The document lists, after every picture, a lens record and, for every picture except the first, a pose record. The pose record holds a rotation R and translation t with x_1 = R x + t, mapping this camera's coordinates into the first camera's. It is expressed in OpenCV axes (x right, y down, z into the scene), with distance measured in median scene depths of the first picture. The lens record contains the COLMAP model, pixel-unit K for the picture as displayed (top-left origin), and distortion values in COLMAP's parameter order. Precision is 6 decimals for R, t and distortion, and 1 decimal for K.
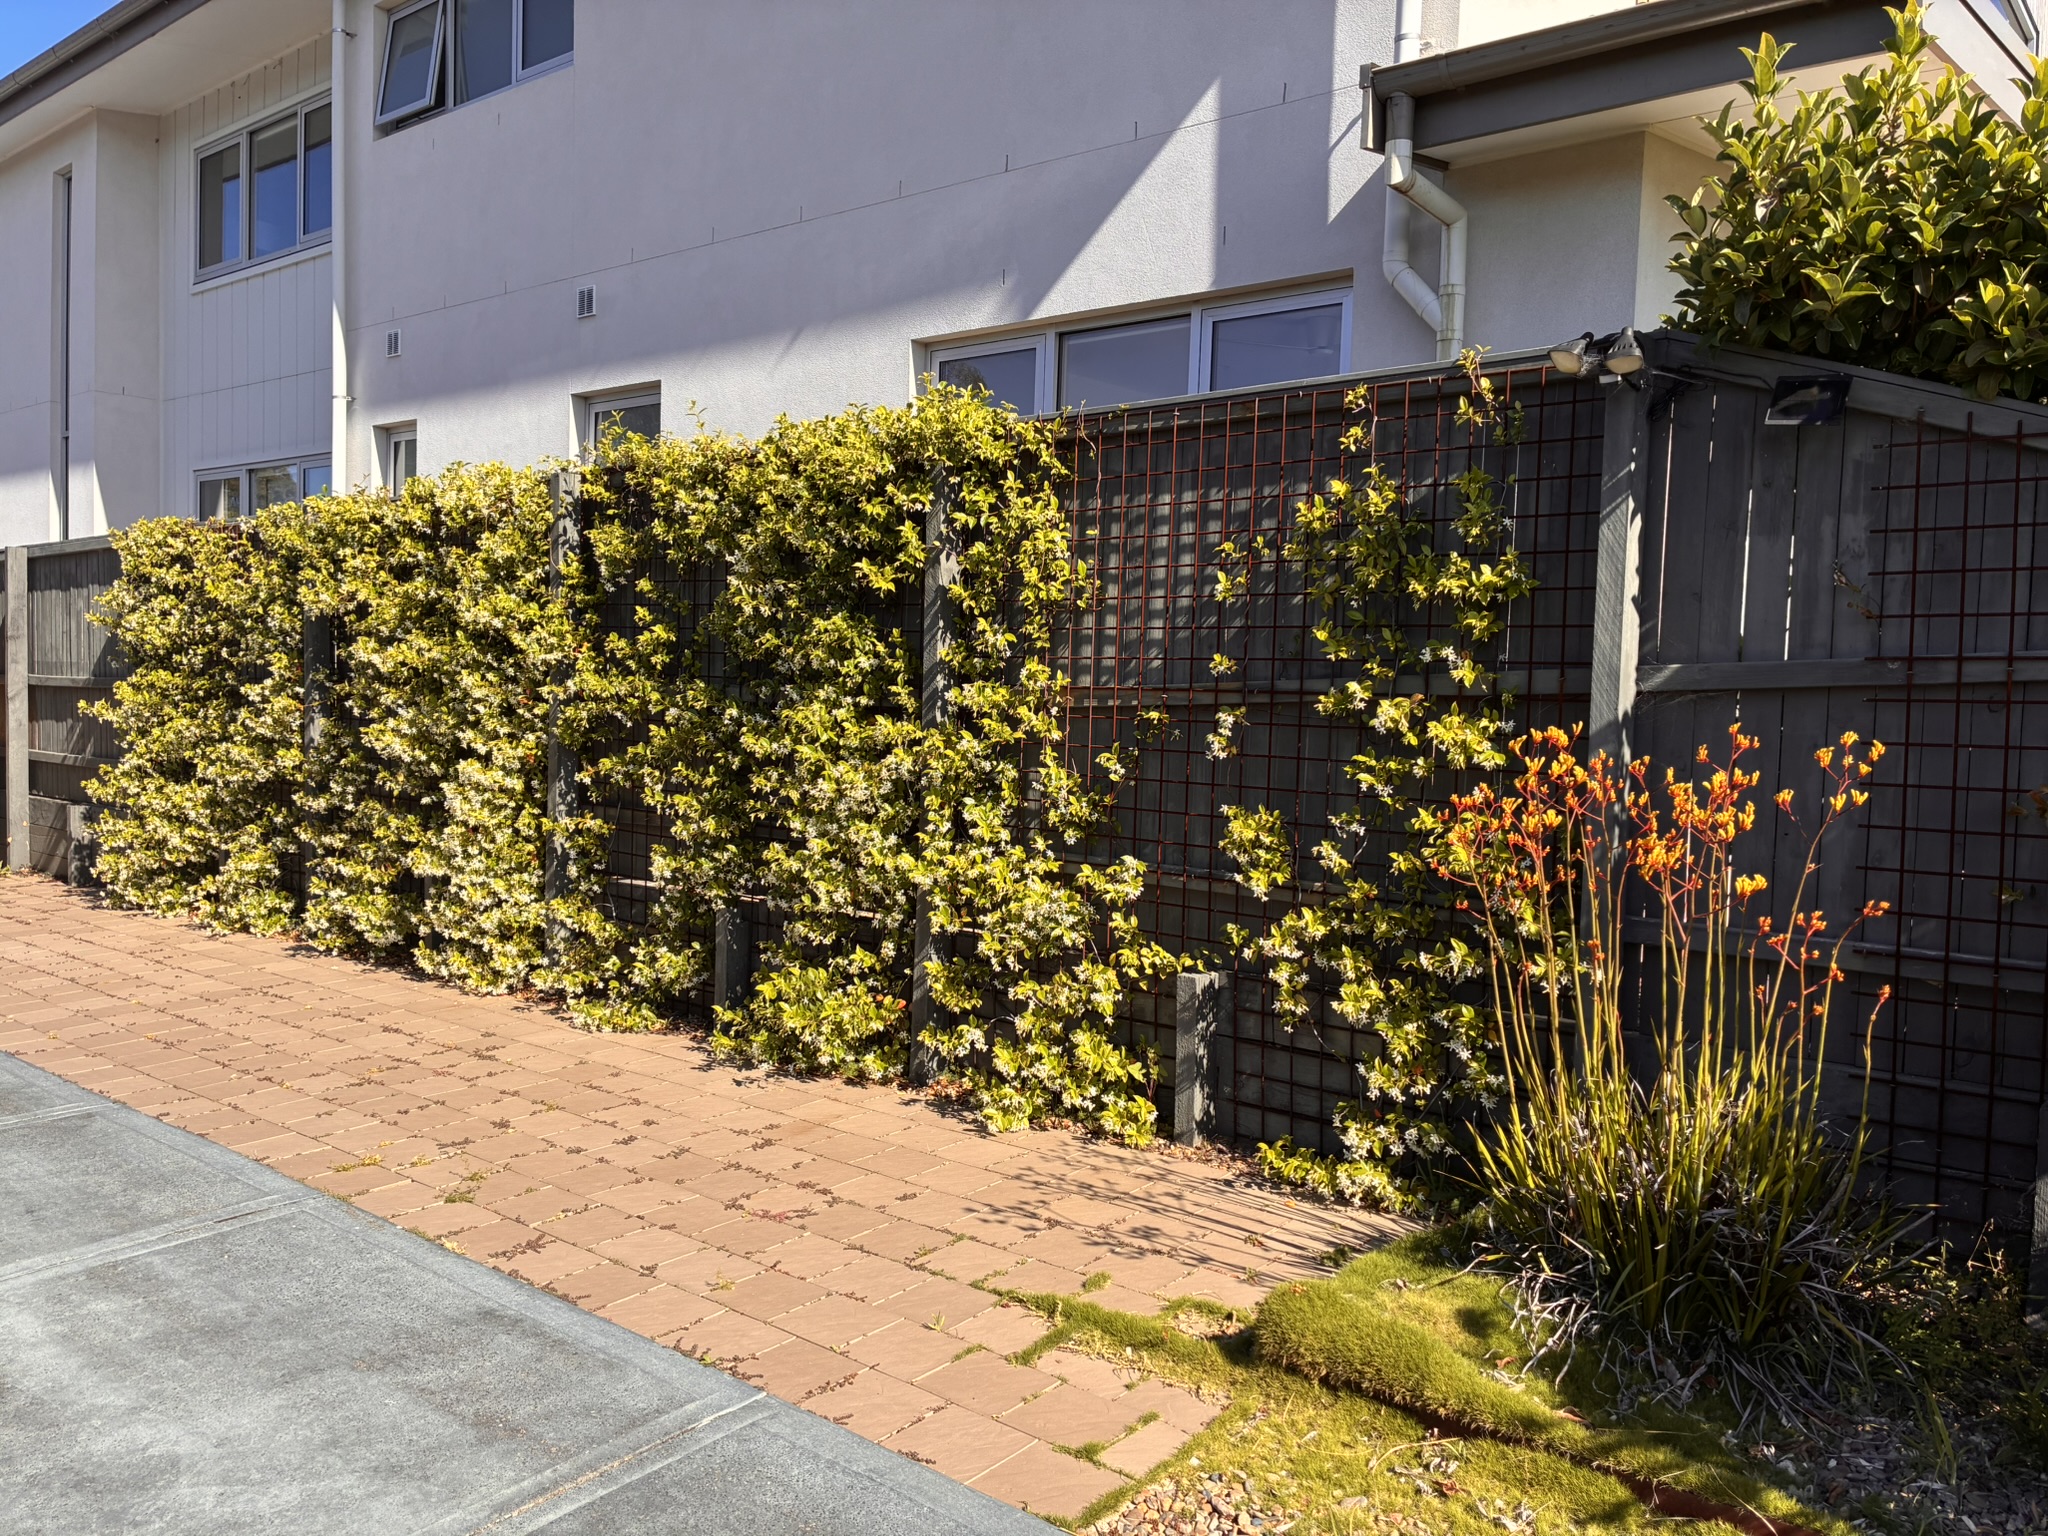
lens RADIAL K [[1549.4, 0, 1012.7], [0, 1549.4, 766.1], [0, 0, 1]] dist [0.022087, -0.040047]
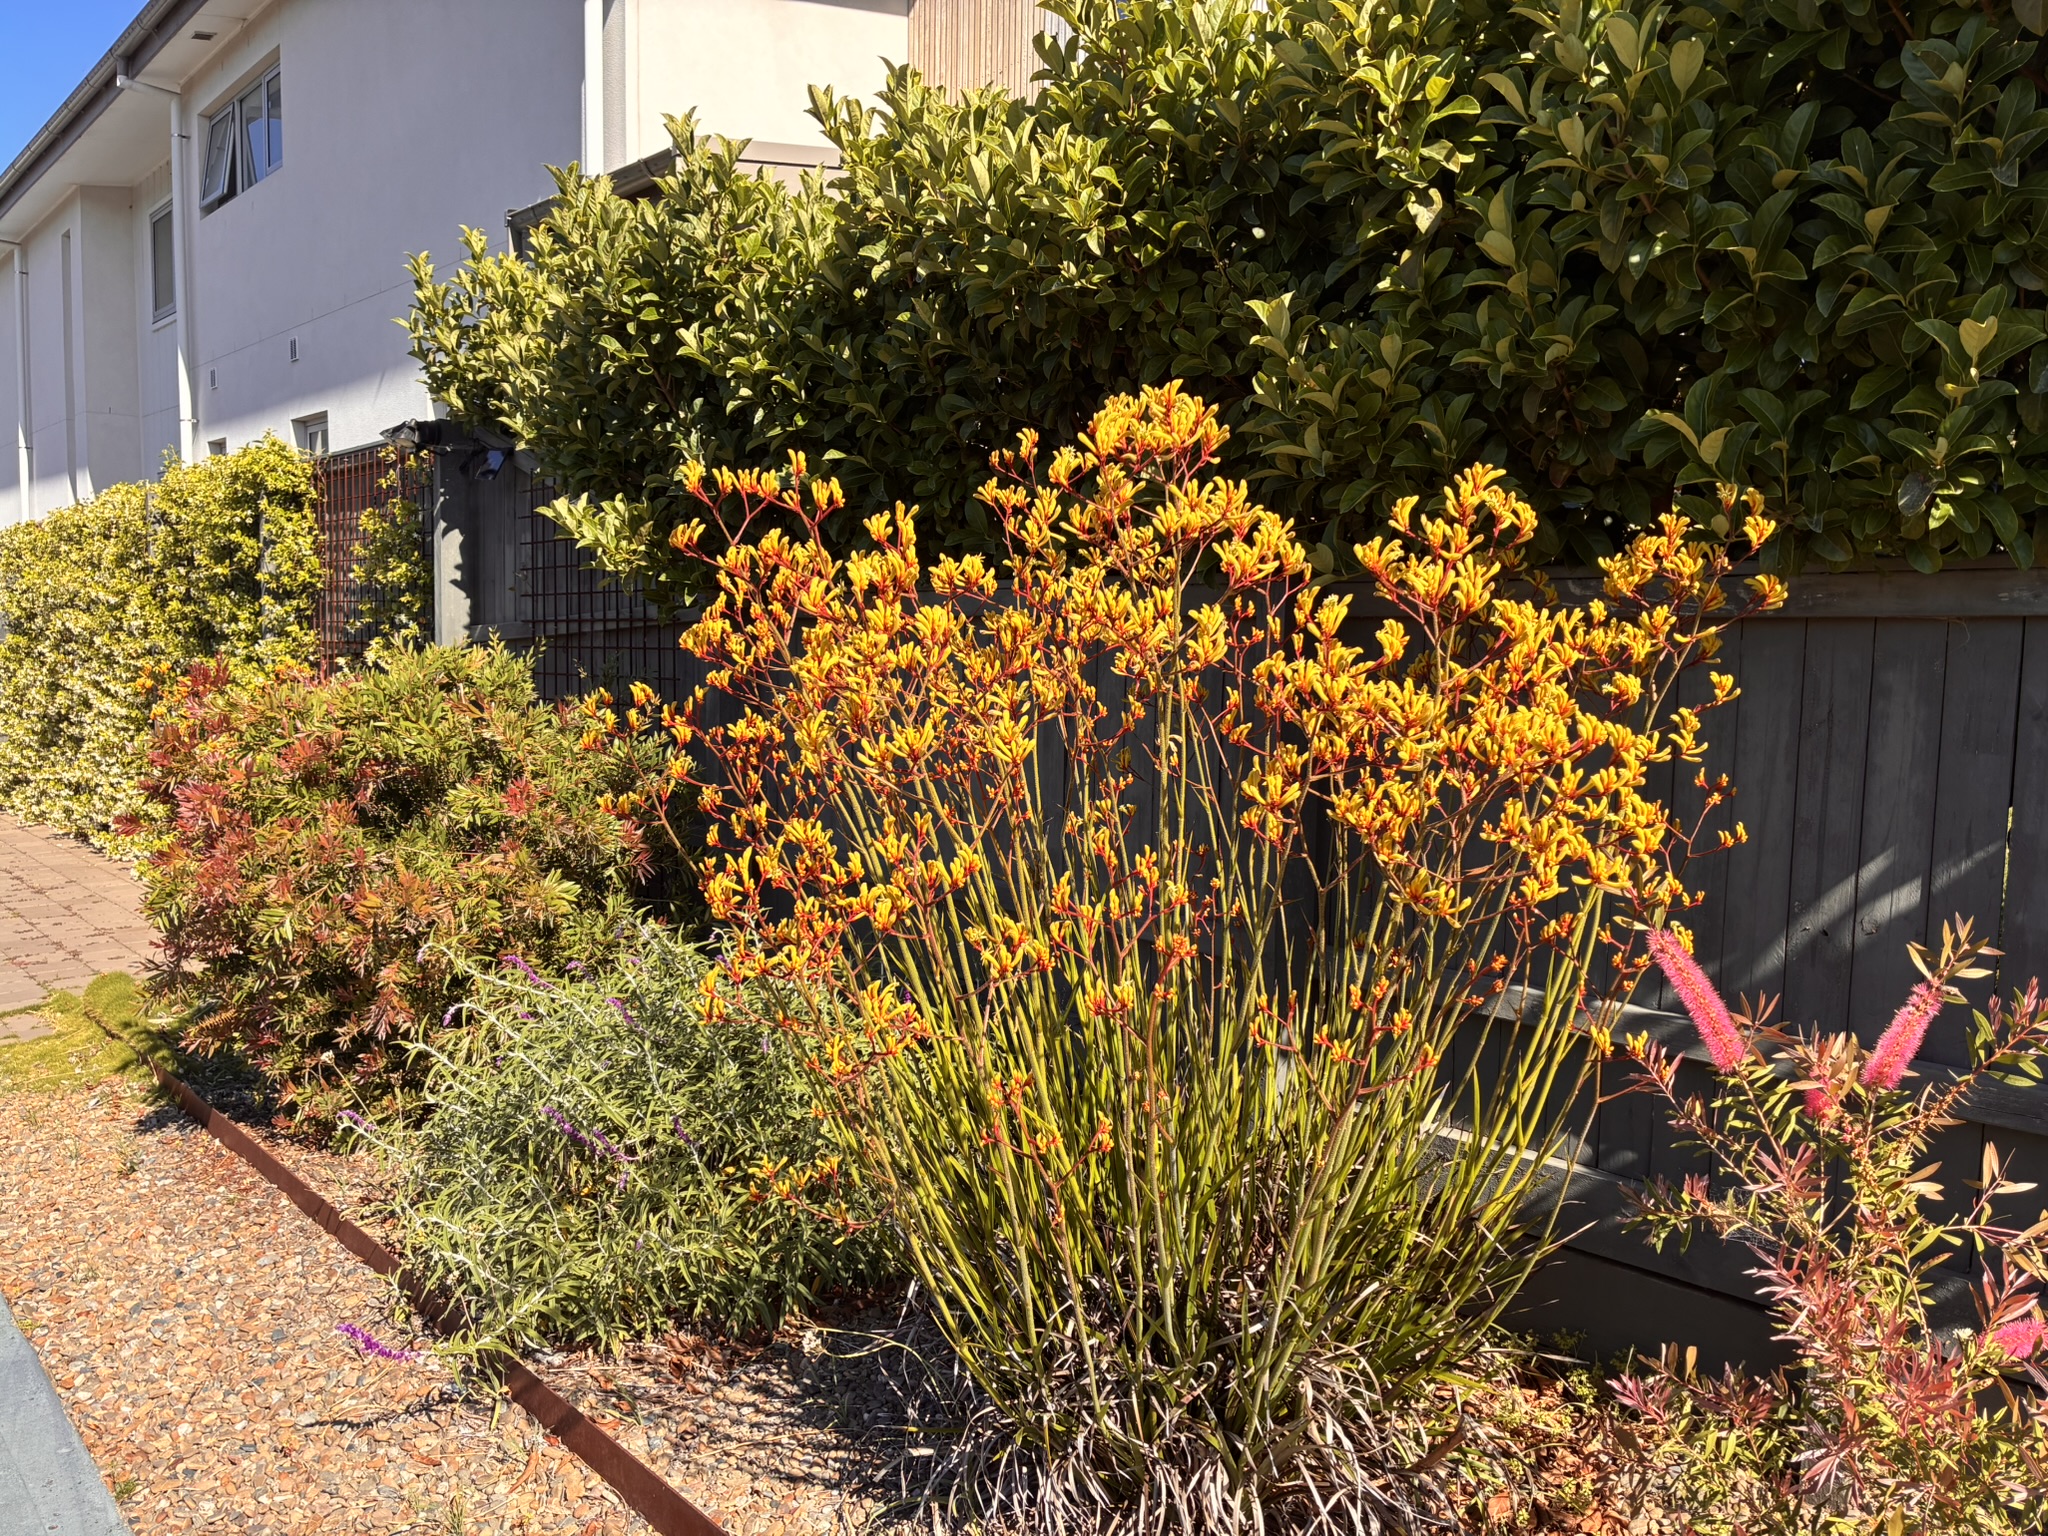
lens RADIAL K [[1549.4, 0, 1028.7], [0, 1549.4, 770.8], [0, 0, 1]] dist [0.022087, -0.040047]
pose [[0.989567, 0.003568, -0.144029, 0.633165], [0.001123, 0.999472, 0.032476, 0.017617], [0.144068, -0.032299, 0.989040, -0.263428]]
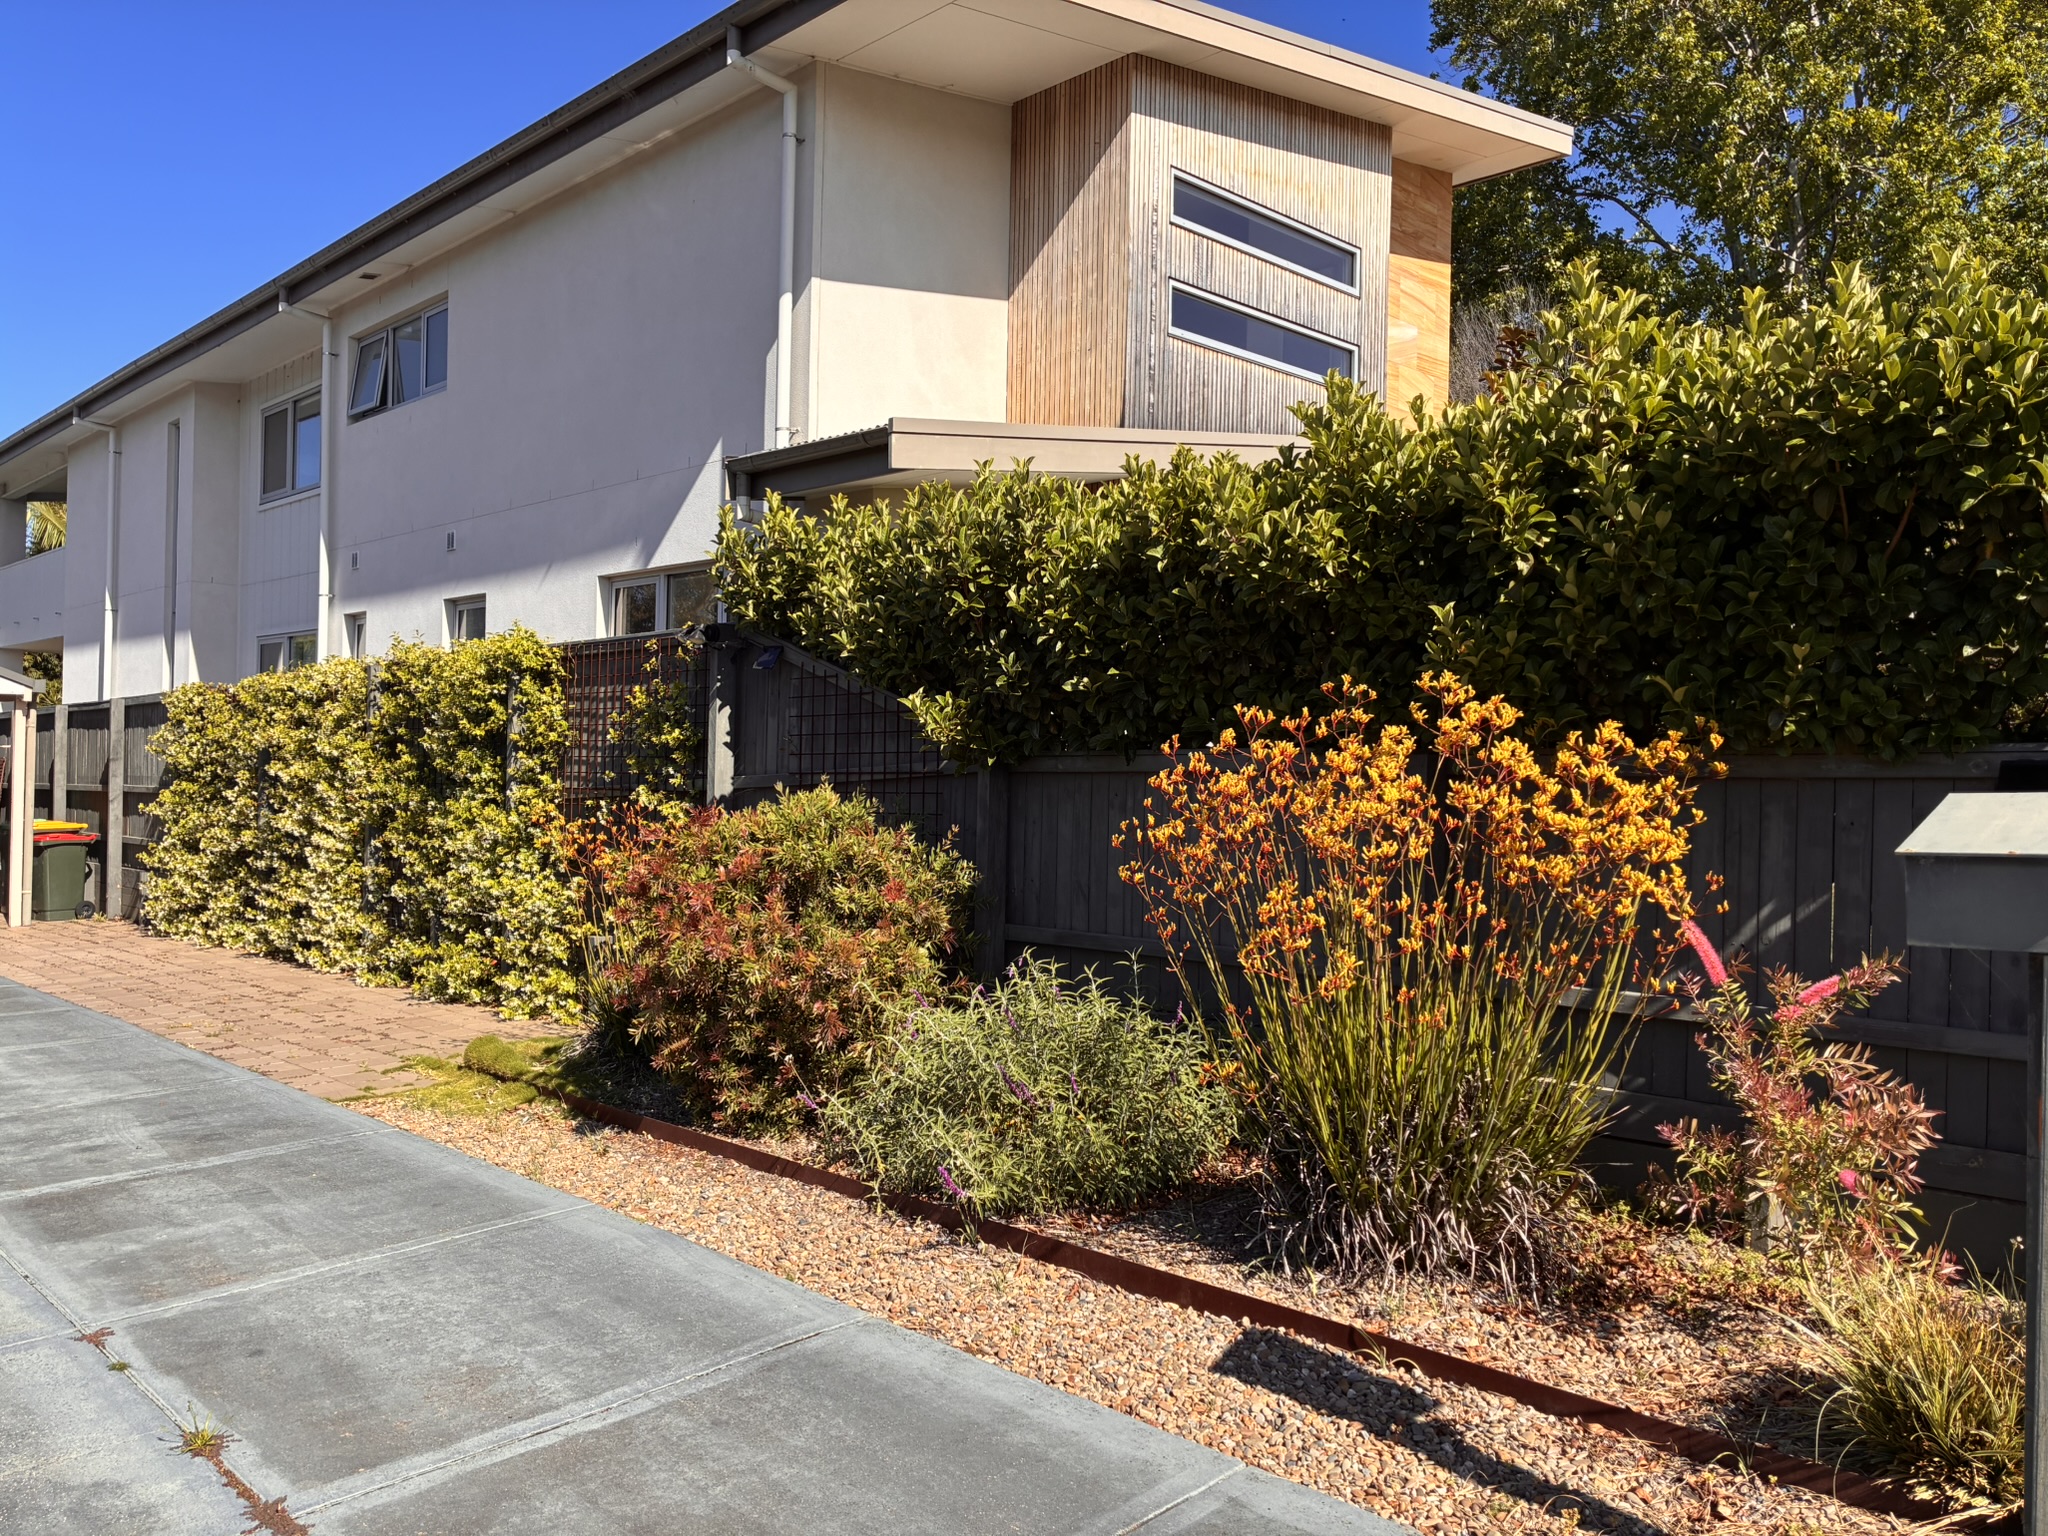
lens RADIAL K [[1549.4, 0, 1029.1], [0, 1549.4, 773.5], [0, 0, 1]] dist [0.022087, -0.040047]
pose [[0.995310, -0.009484, -0.096269, 0.530511], [0.003762, 0.998225, -0.059444, 0.031157], [0.096662, 0.058803, 0.993579, -0.556871]]
